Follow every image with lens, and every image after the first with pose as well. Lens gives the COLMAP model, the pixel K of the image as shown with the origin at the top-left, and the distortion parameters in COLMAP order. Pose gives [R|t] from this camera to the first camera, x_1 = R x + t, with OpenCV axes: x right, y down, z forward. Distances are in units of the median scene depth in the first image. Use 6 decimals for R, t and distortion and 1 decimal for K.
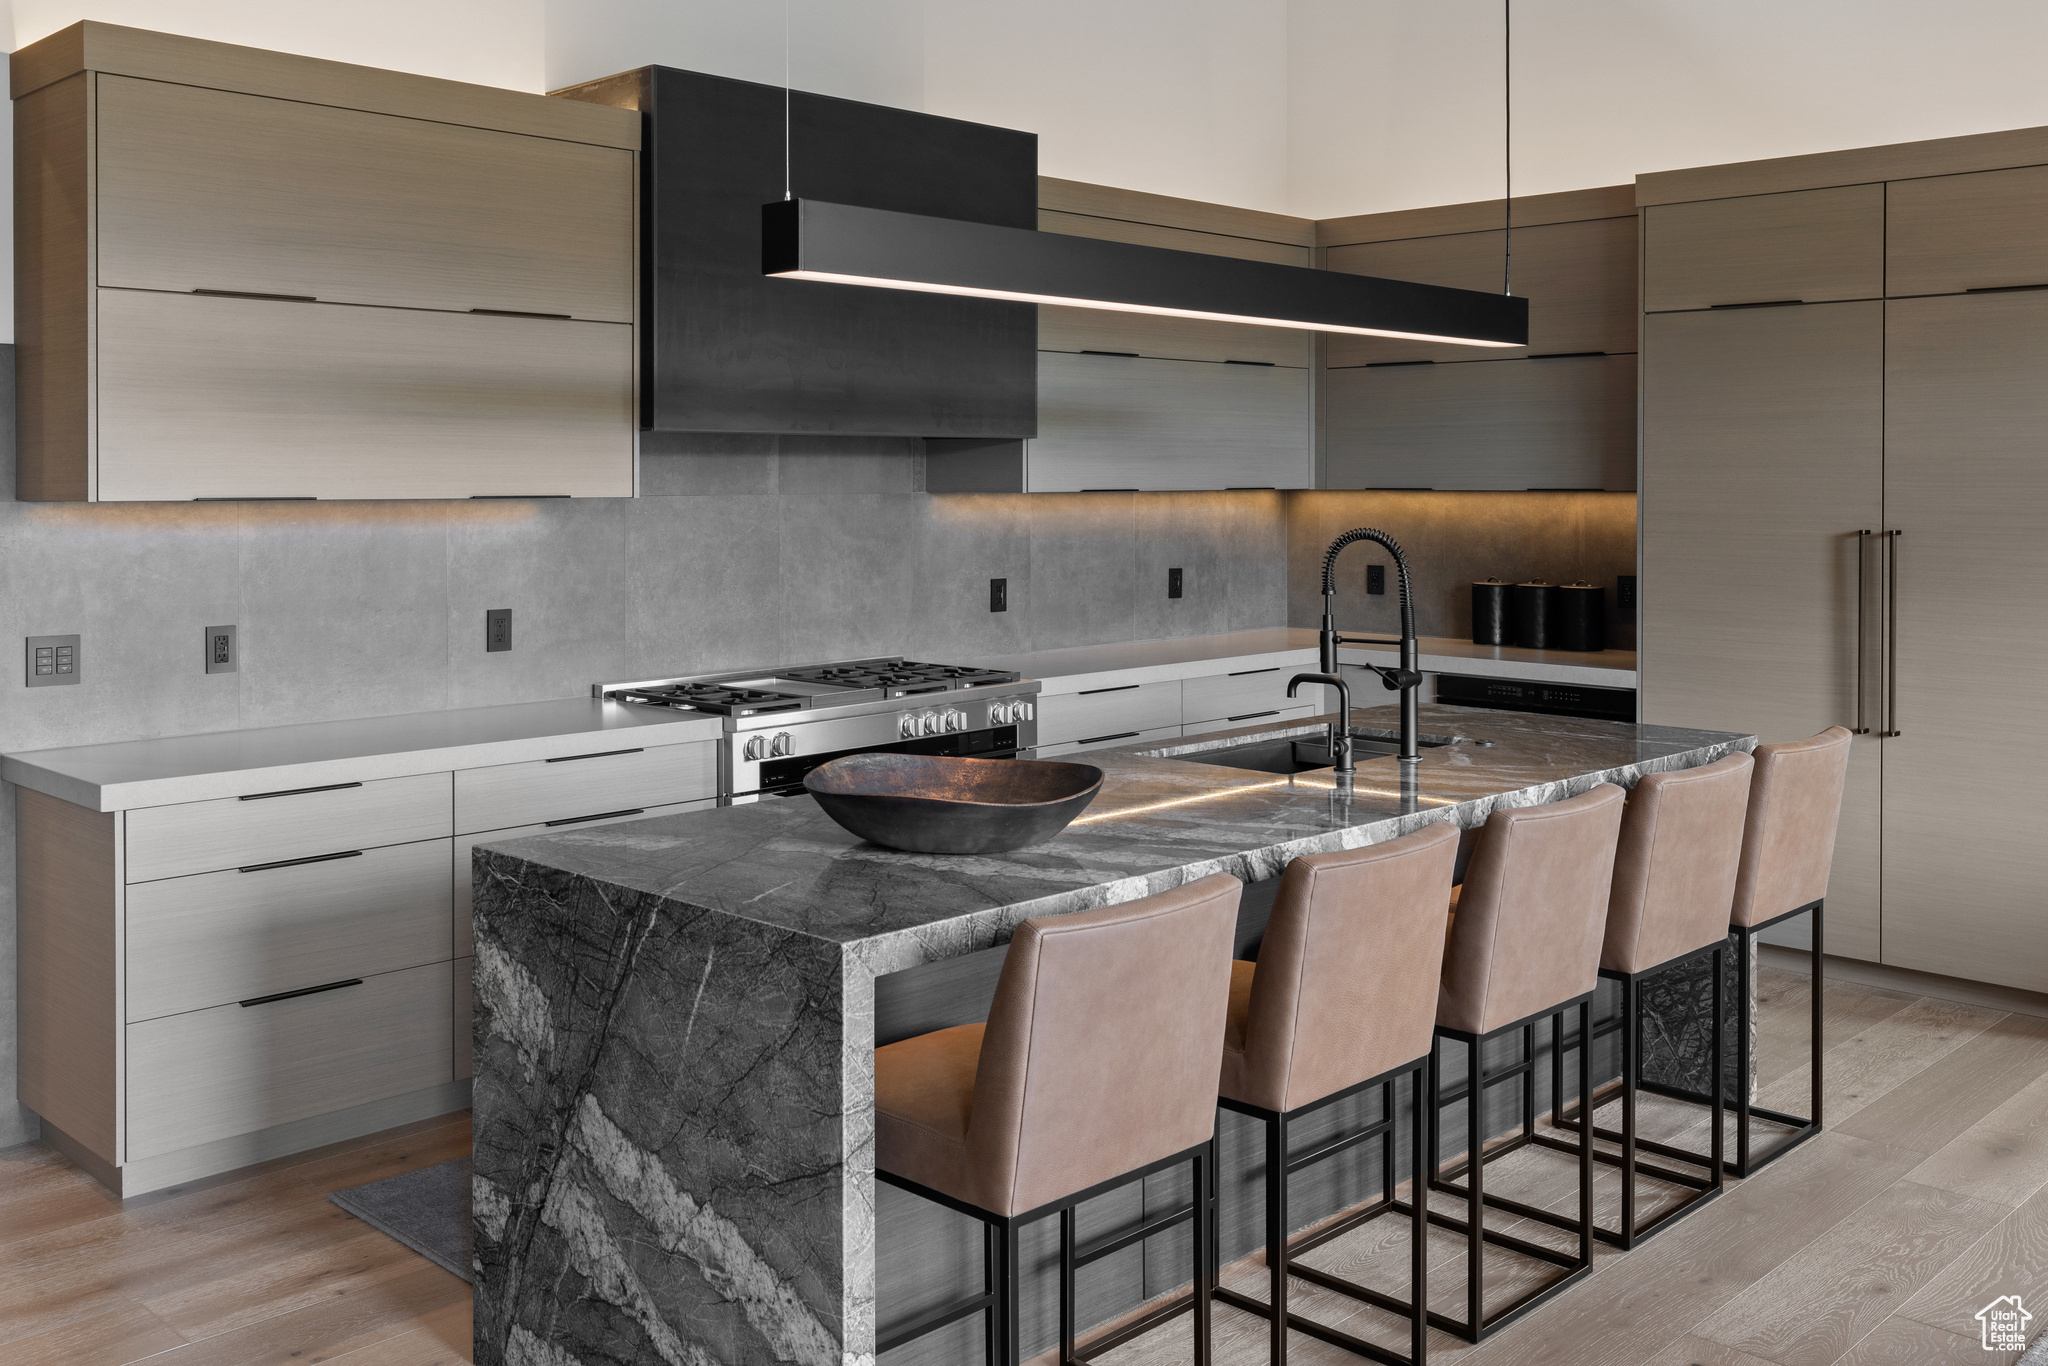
lens RADIAL K [[1868.7, 0, 983.4], [0, 1868.7, 490.1], [0, 0, 1]] dist [-0.005125, 0.000000]
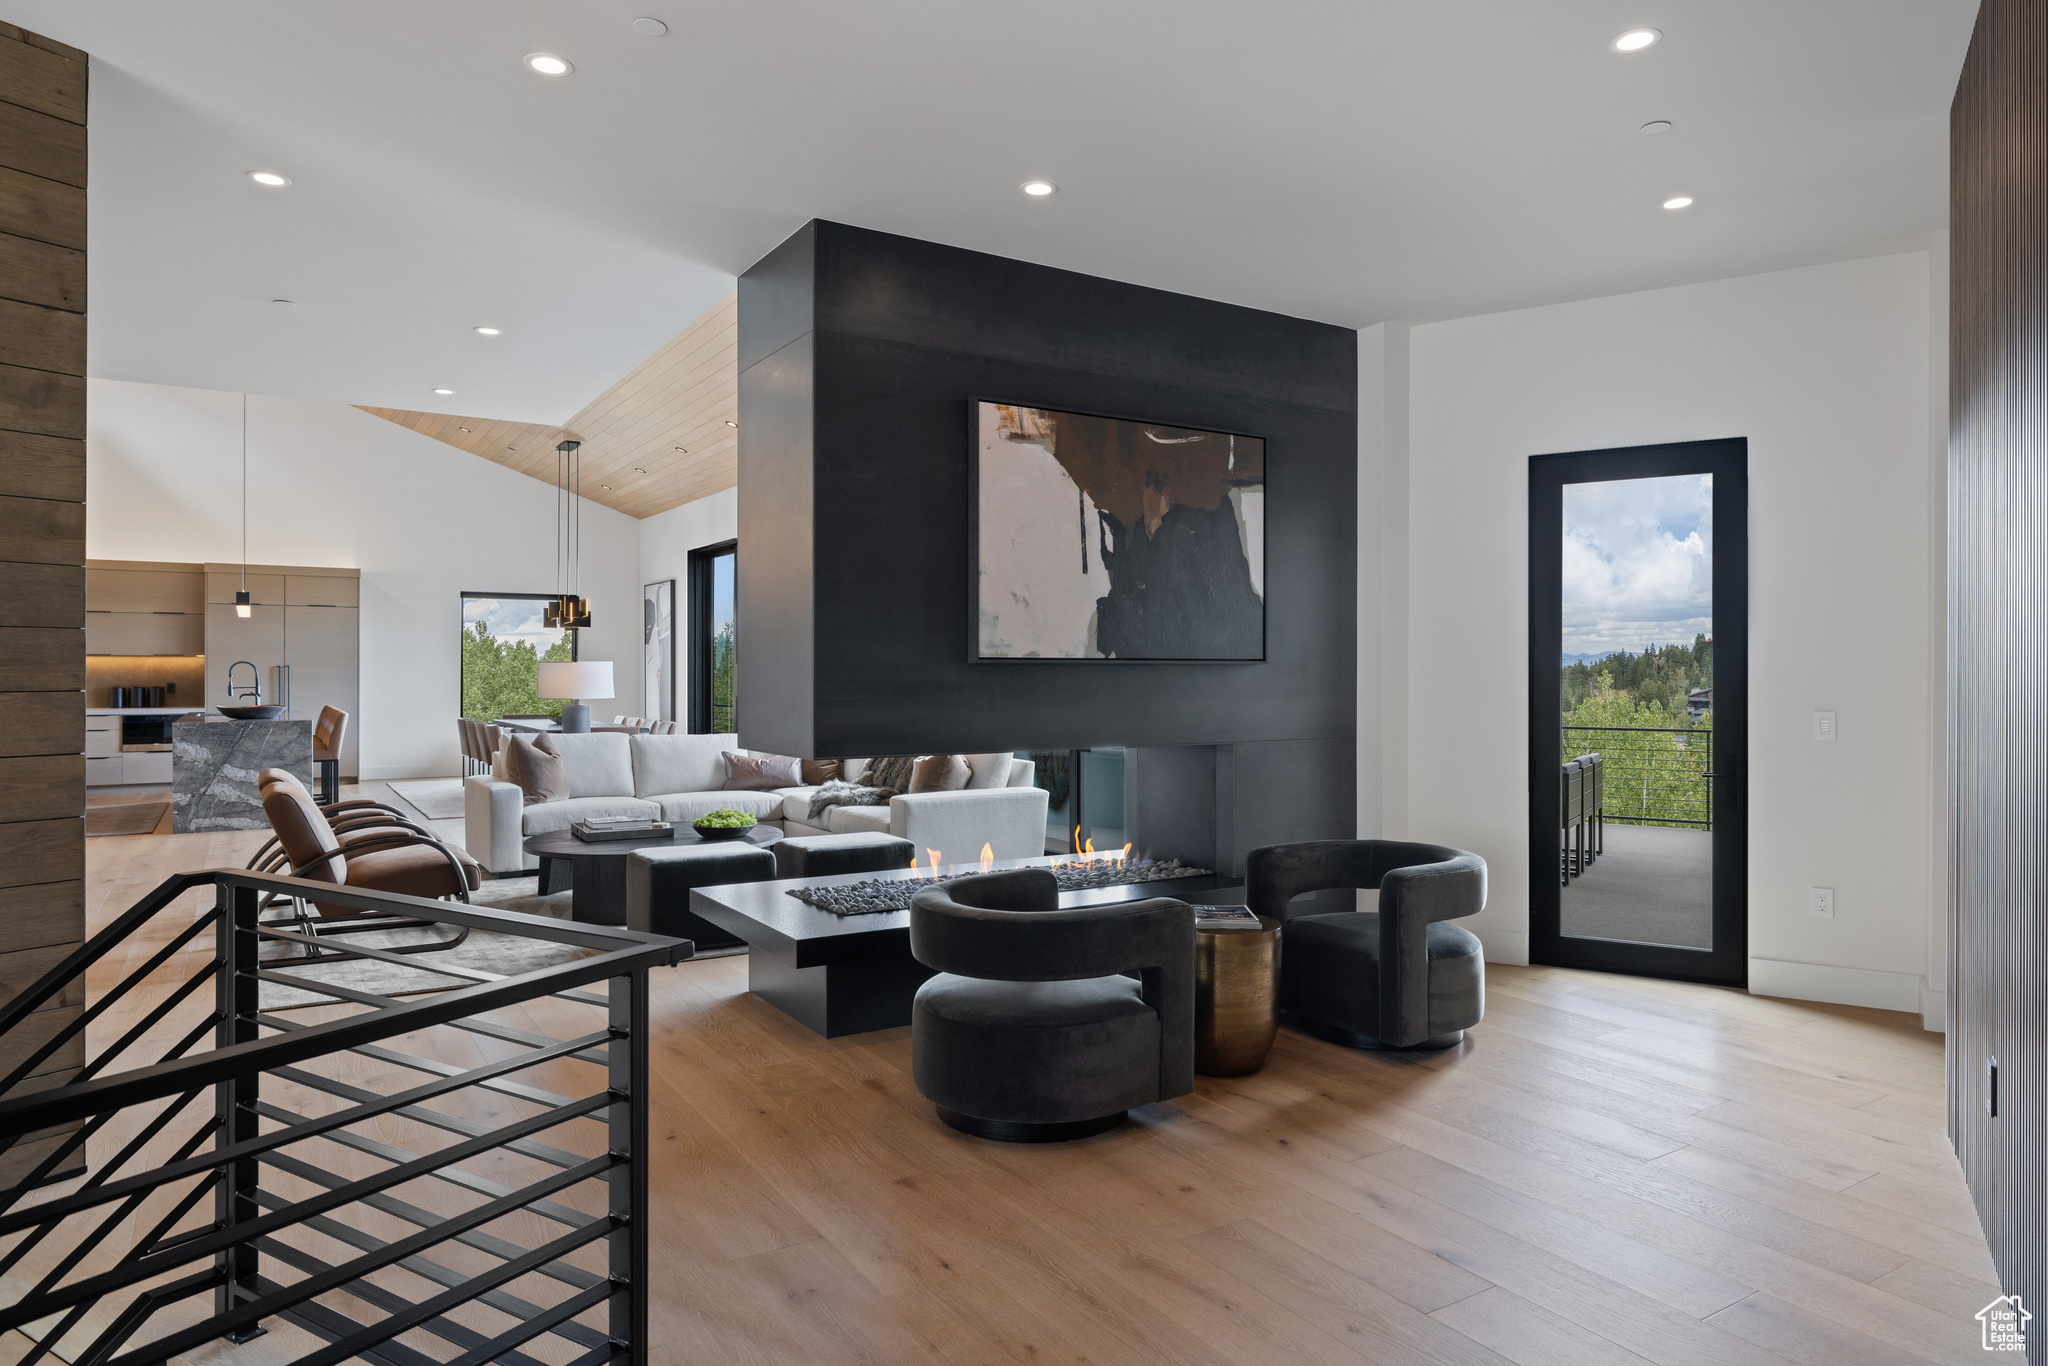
lens RADIAL K [[1224.4, 0, 1017.3], [0, 1224.4, 674.3], [0, 0, 1]] dist [-0.003575, -0.000016]
pose [[0.214803, -0.002366, 0.976654, -2.877957], [0.005944, 0.999982, 0.001115, 0.079548], [-0.976639, 0.005565, 0.214813, -1.765350]]
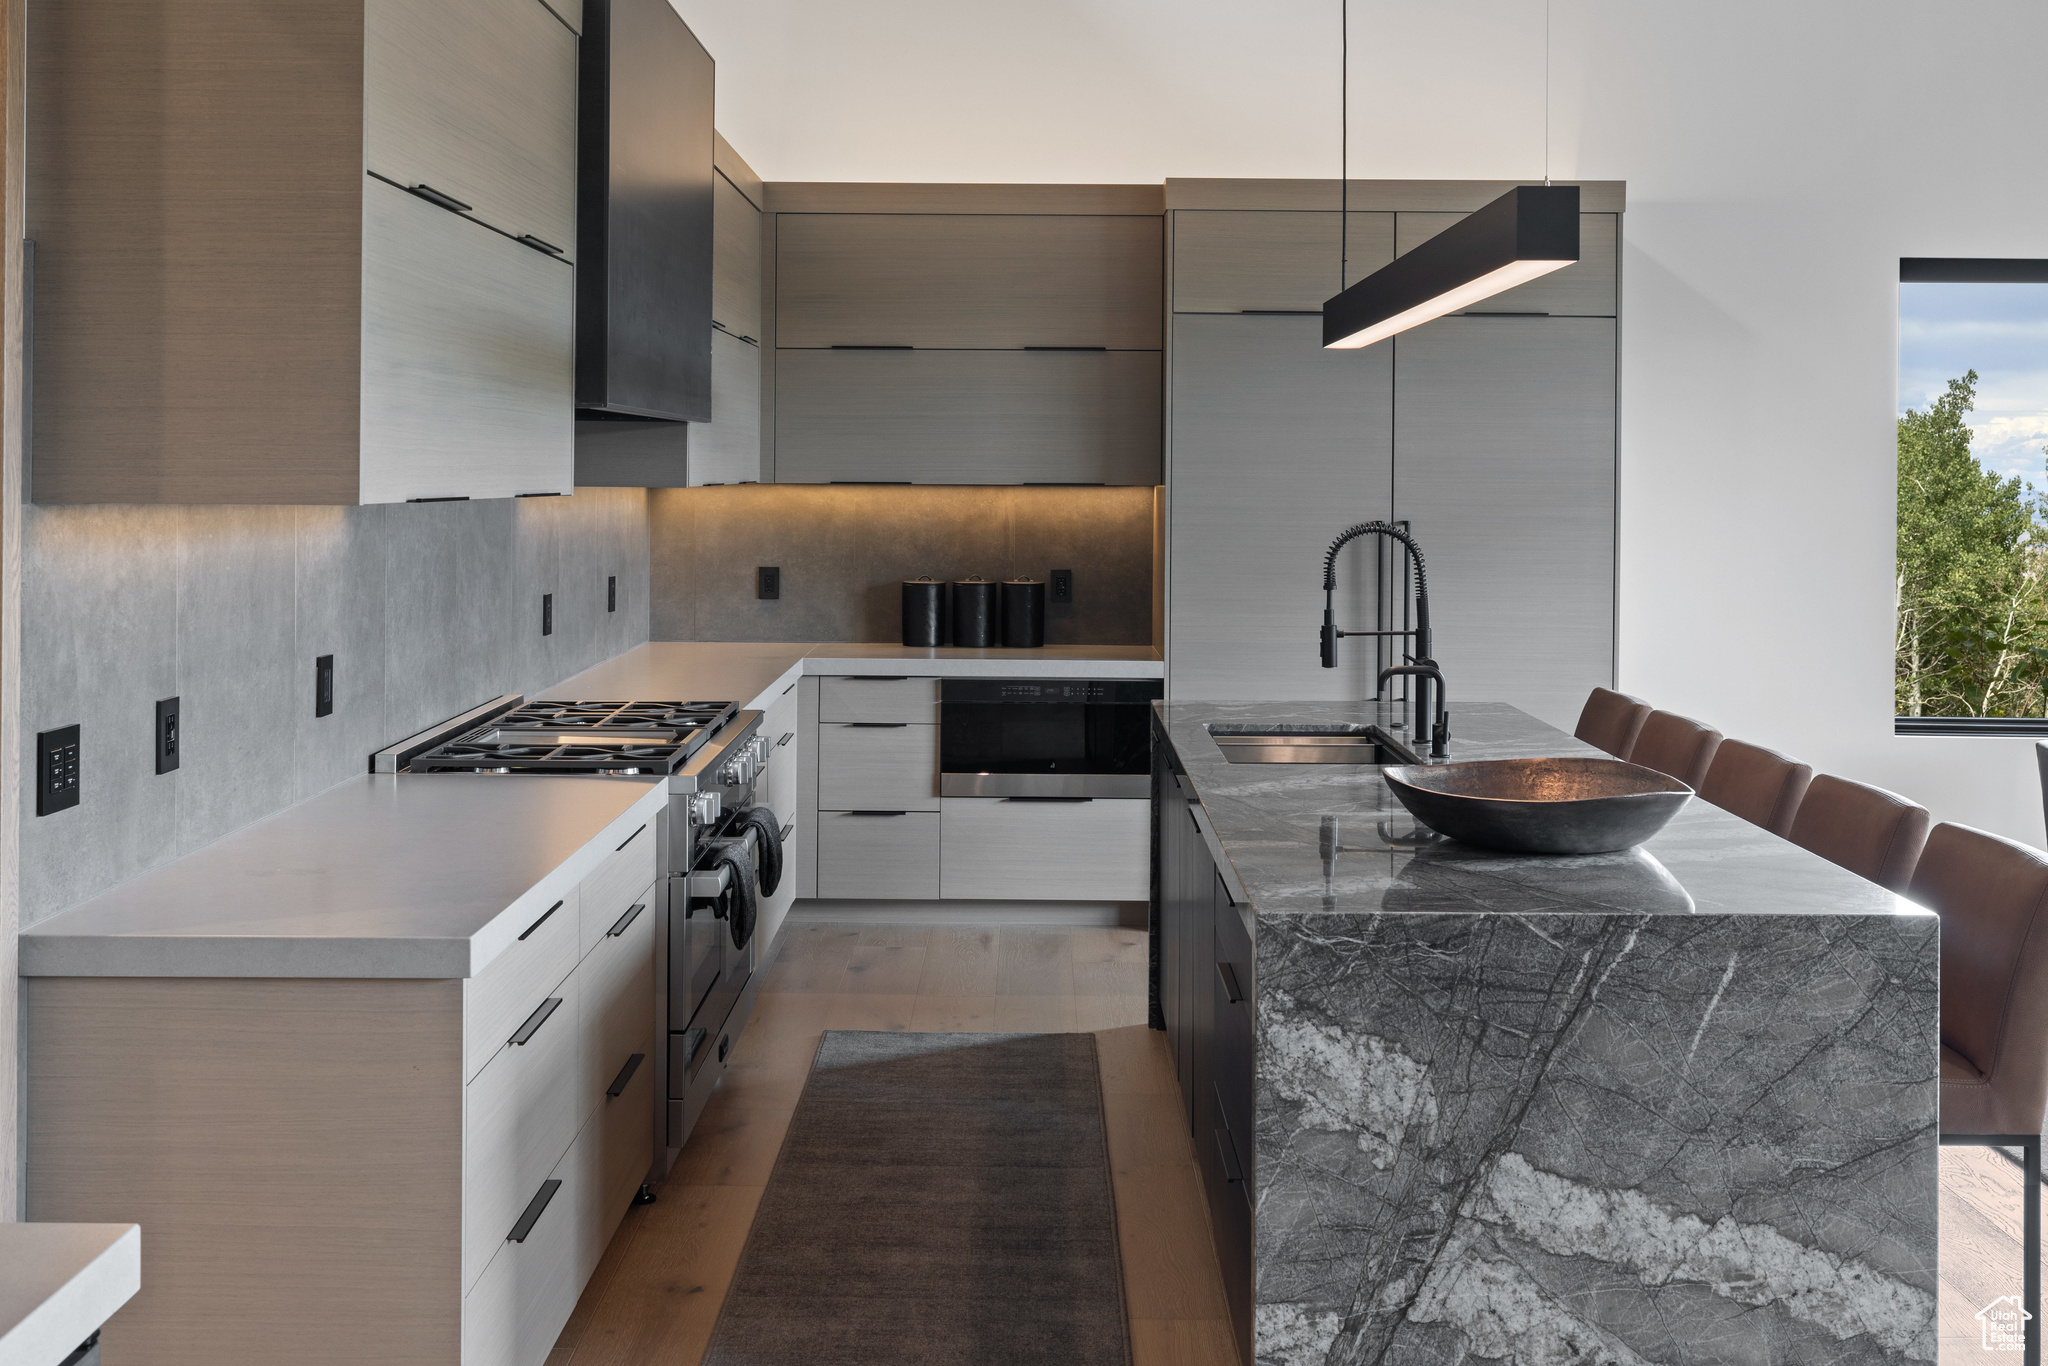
lens RADIAL K [[2184.0, 0, 1011.6], [0, 2184.0, 505.4], [0, 0, 1]] dist [0.009786, 0.000000]
pose [[0.707536, -0.005882, 0.706653, -1.066516], [-0.001899, 0.999946, 0.010224, -0.001321], [-0.706675, -0.008576, 0.707487, 0.399183]]
